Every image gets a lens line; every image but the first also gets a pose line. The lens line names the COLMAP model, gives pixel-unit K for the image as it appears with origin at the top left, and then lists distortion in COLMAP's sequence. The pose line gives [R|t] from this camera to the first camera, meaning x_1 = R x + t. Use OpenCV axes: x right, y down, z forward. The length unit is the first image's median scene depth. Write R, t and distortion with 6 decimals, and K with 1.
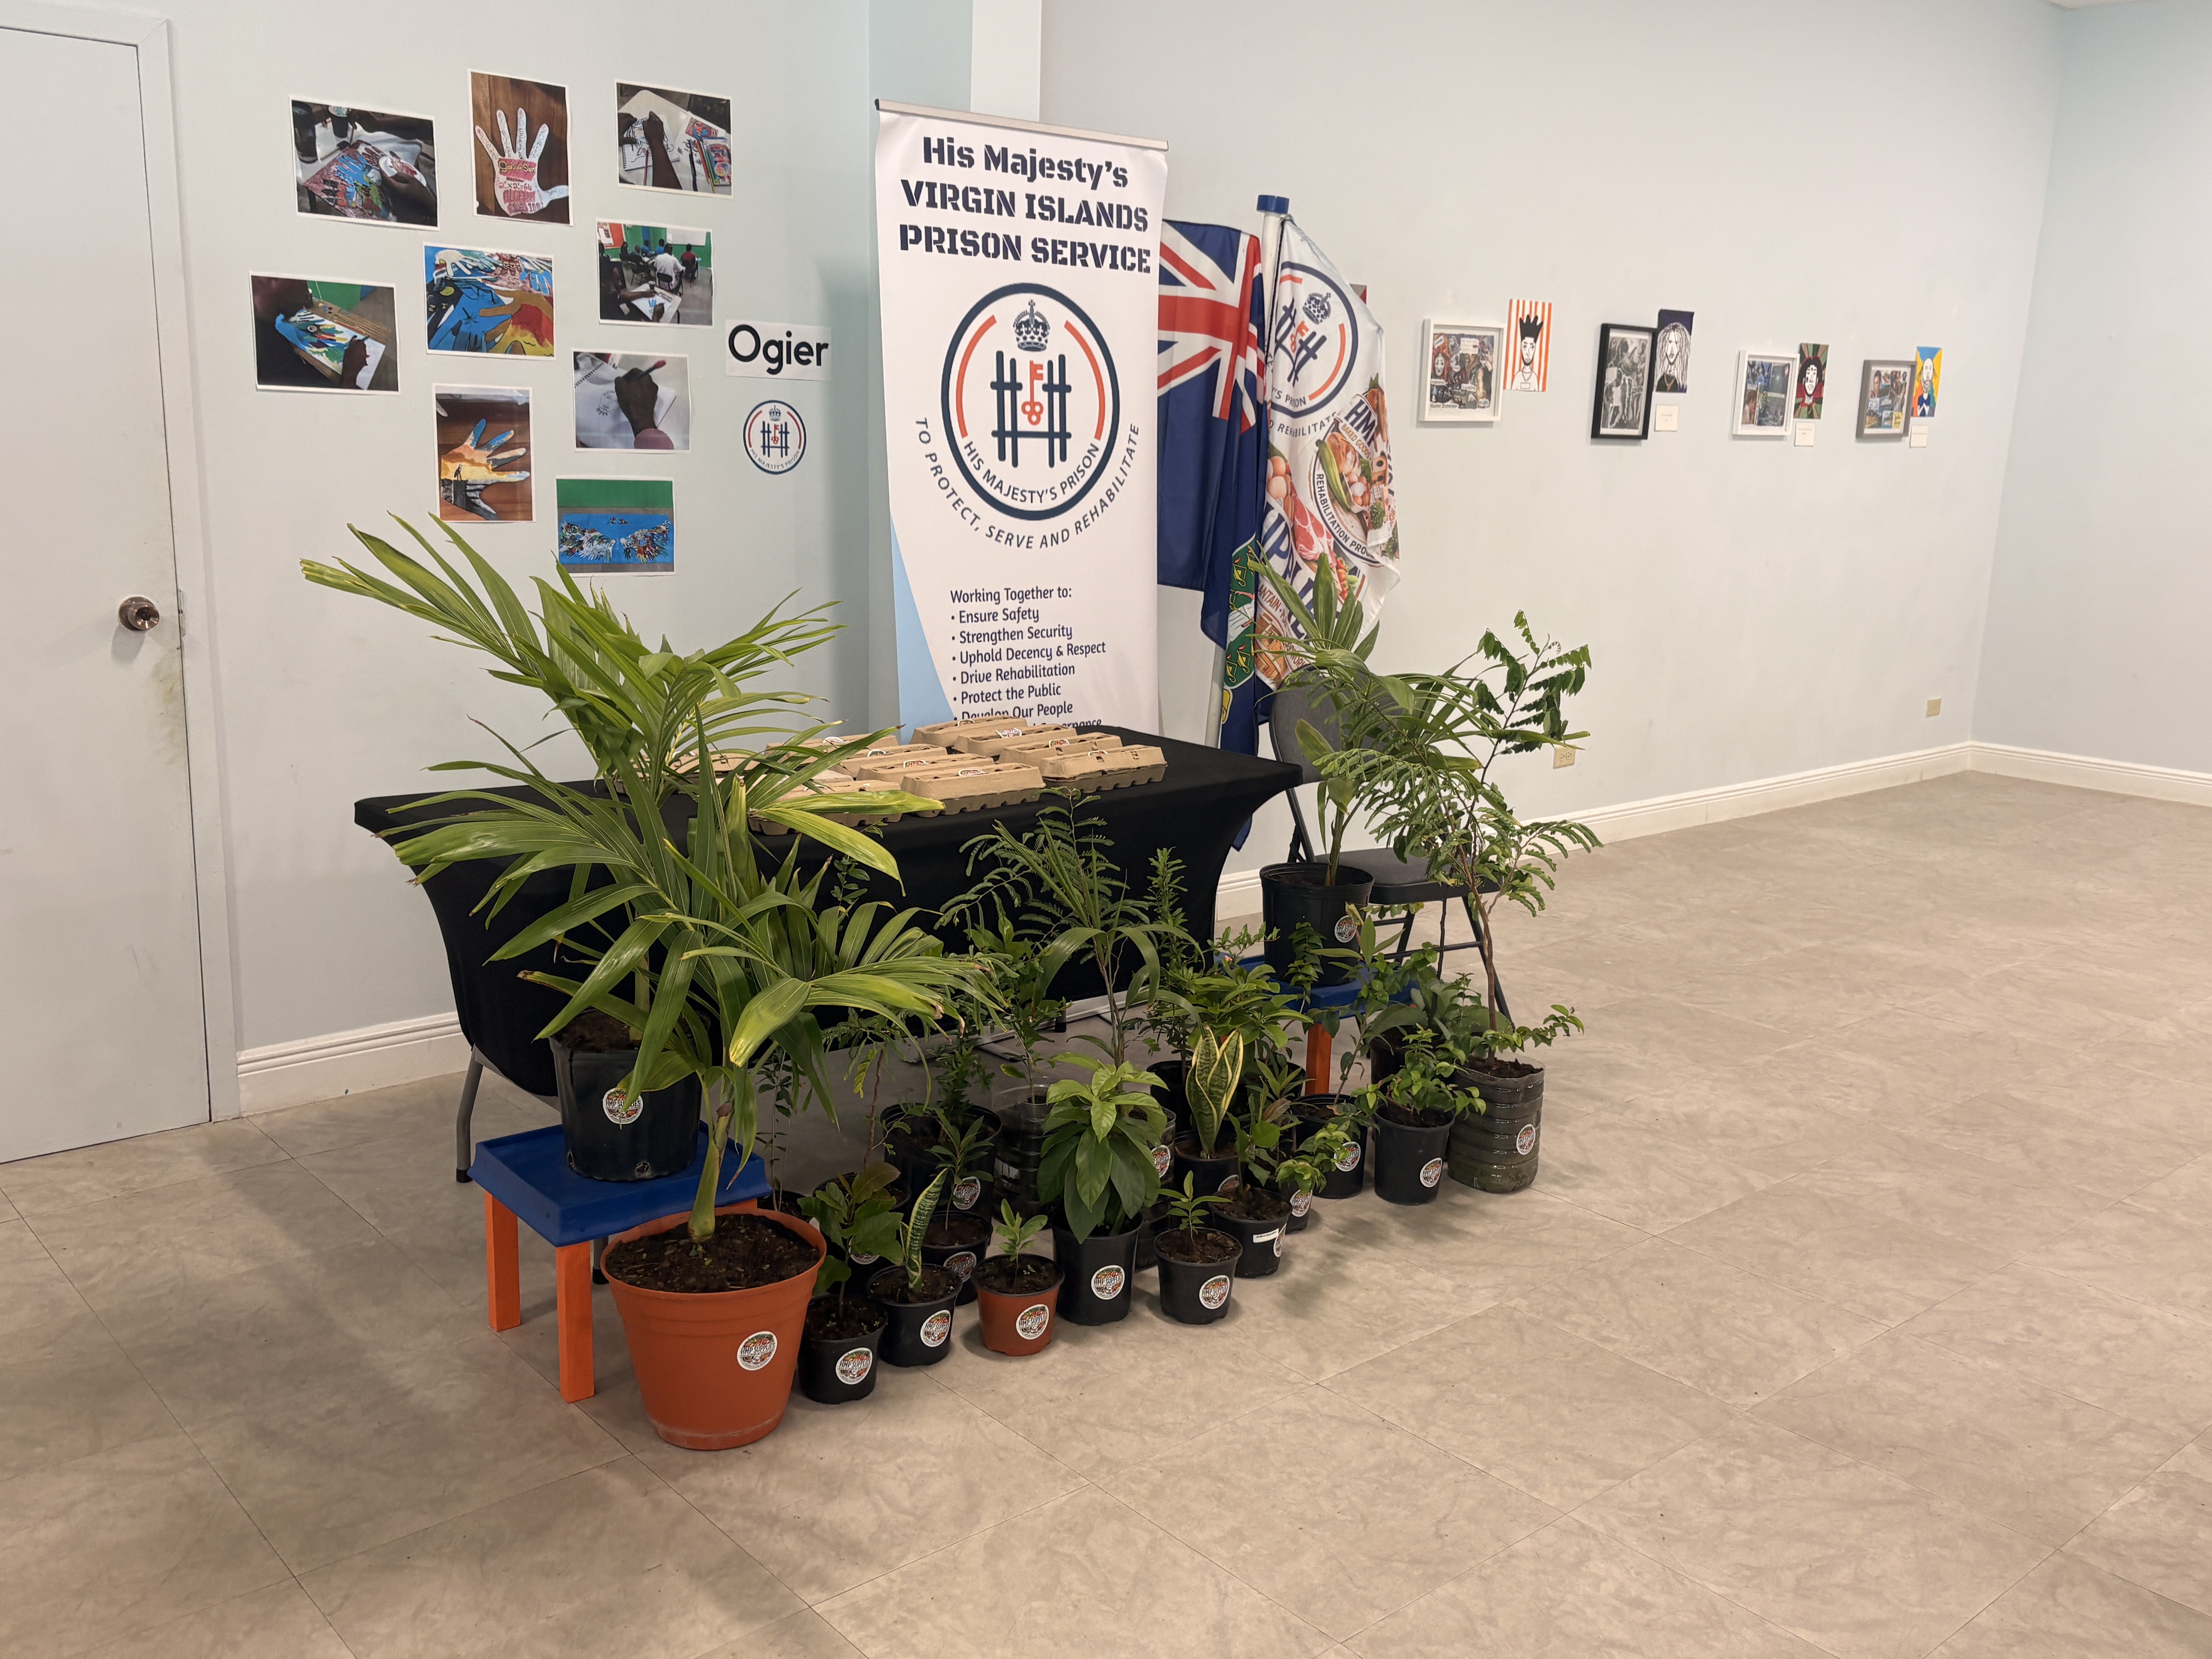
lens RADIAL K [[1957.0, 0, 1118.4], [0, 1957.0, 841.2], [0, 0, 1]] dist [0.124143, -0.343723]
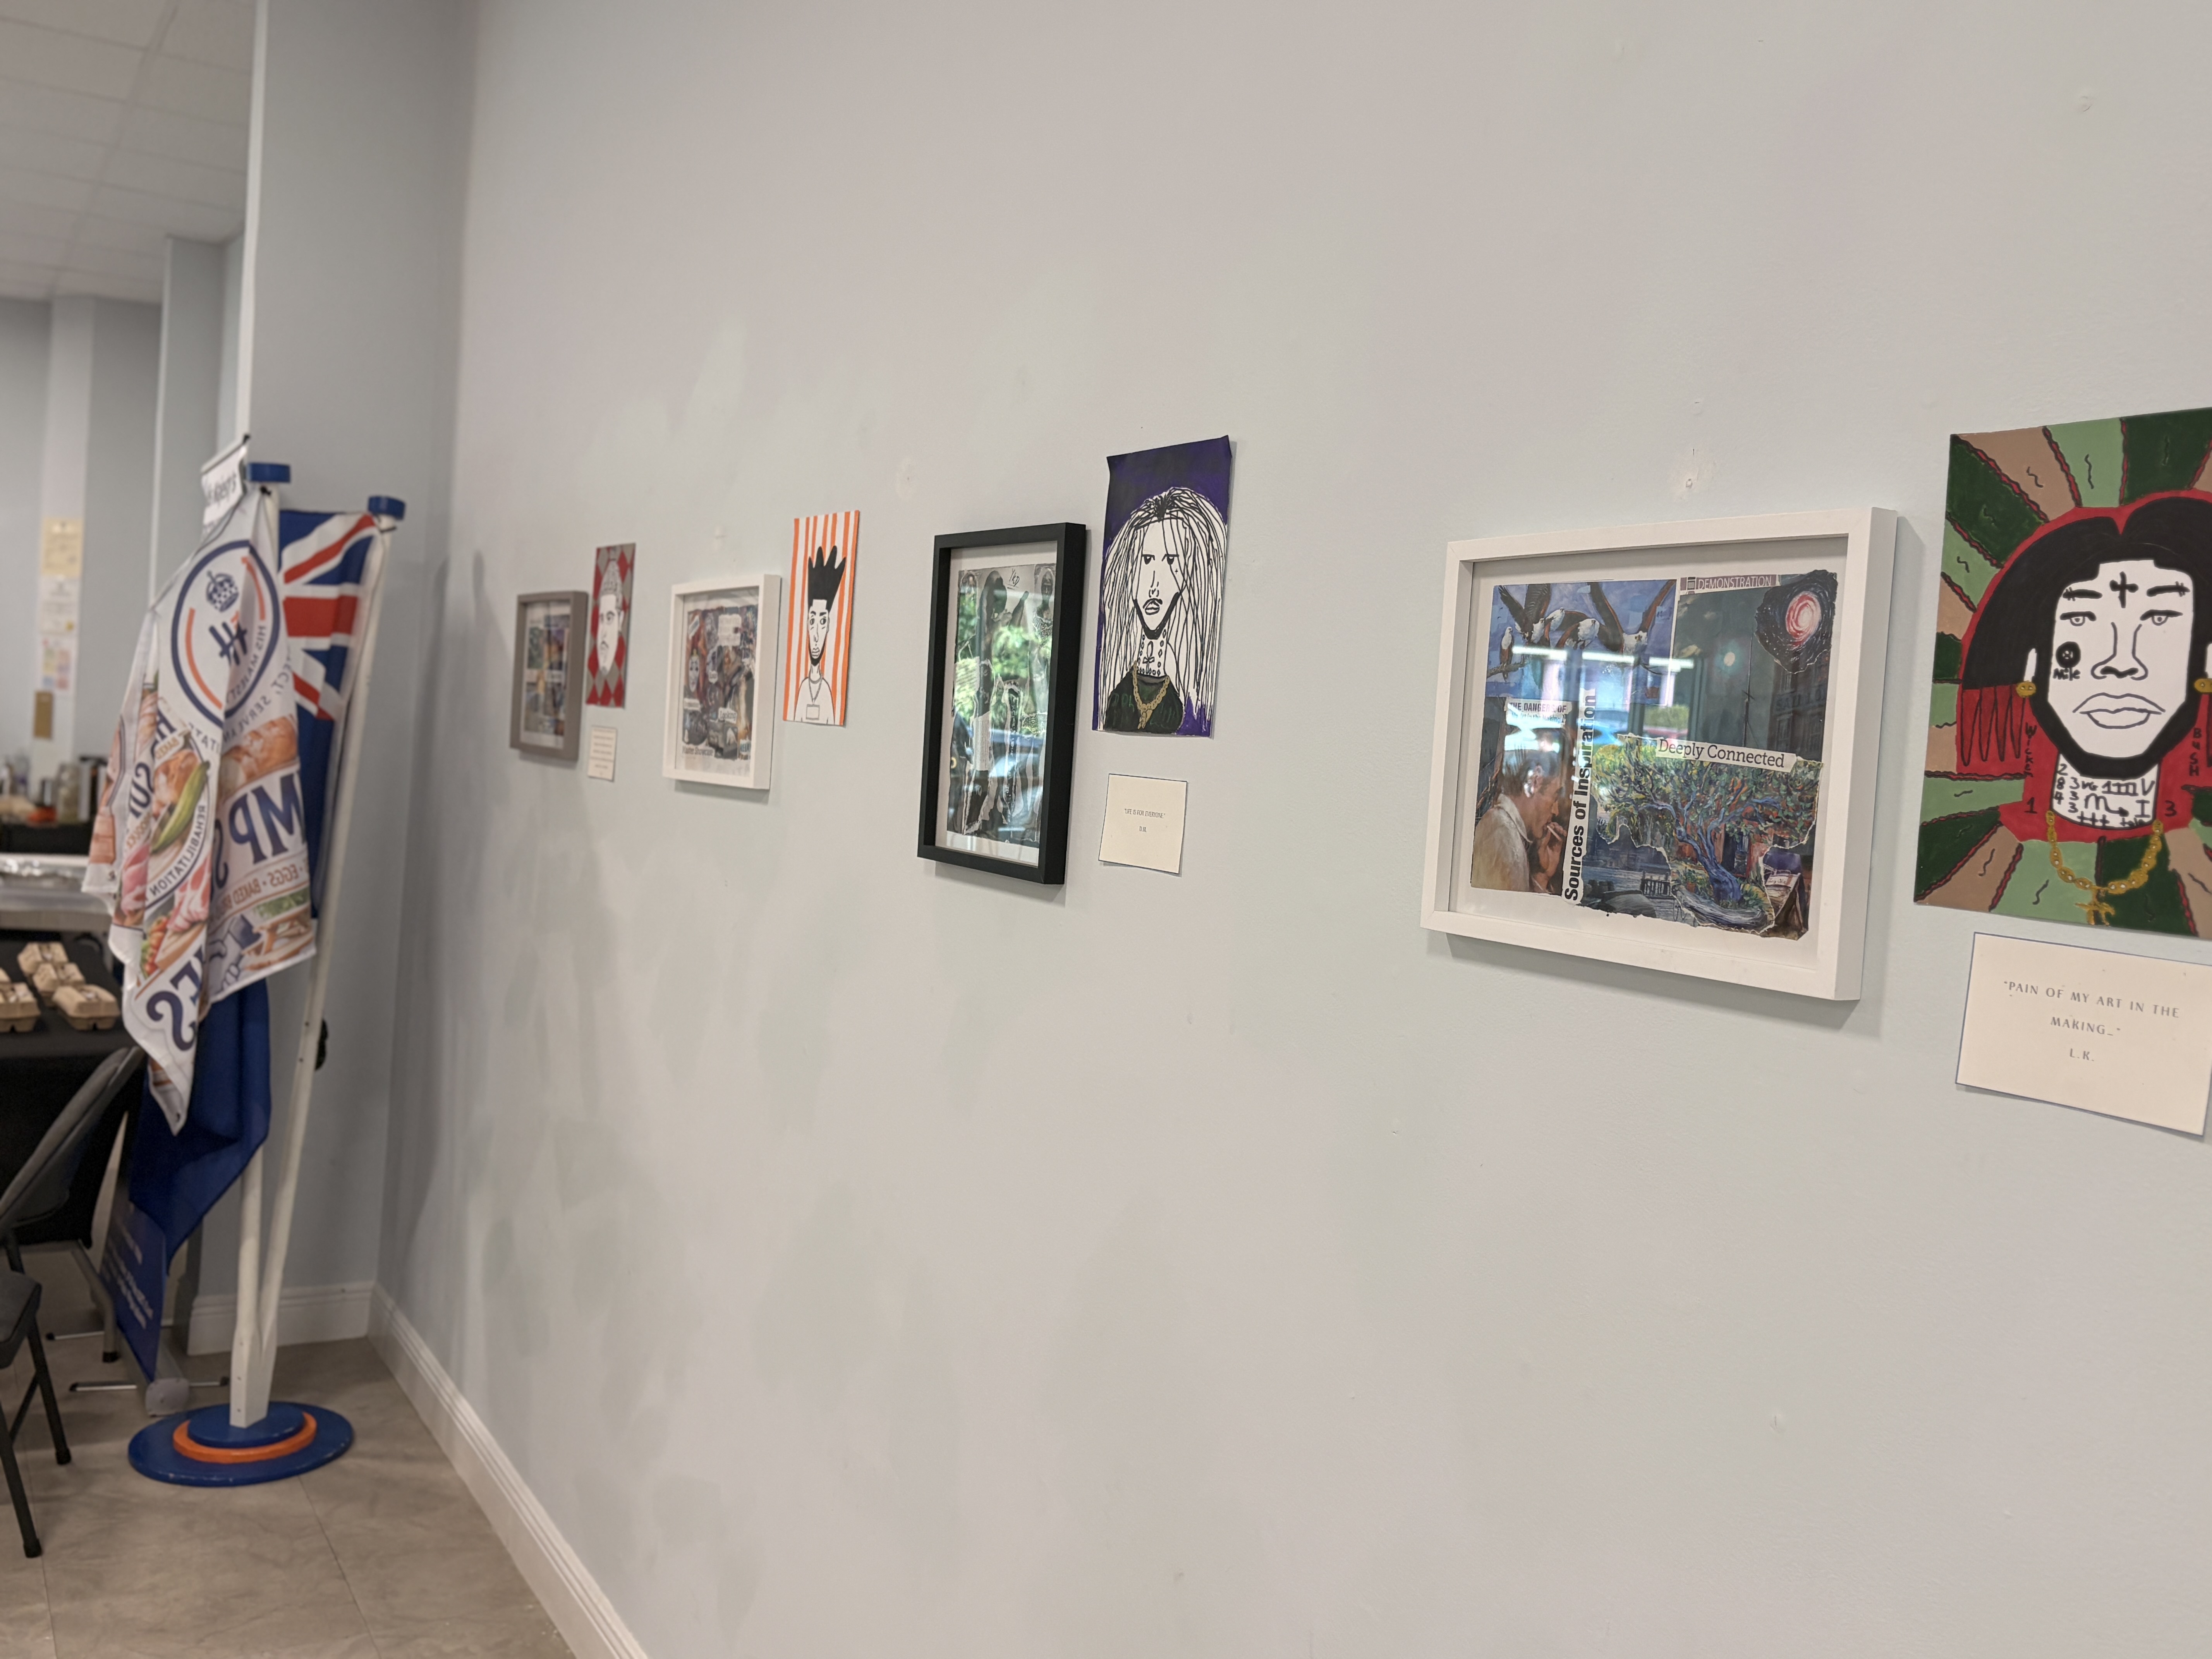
lens RADIAL K [[1867.4, 0, 1106.0], [0, 1867.4, 829.5], [0, 0, 1]] dist [0.099971, -0.192939]
pose [[-0.158917, 0.004917, -0.987280, 0.839217], [-0.285627, 0.956996, 0.050742, -0.350437], [0.945073, 0.290058, -0.150679, 1.611577]]
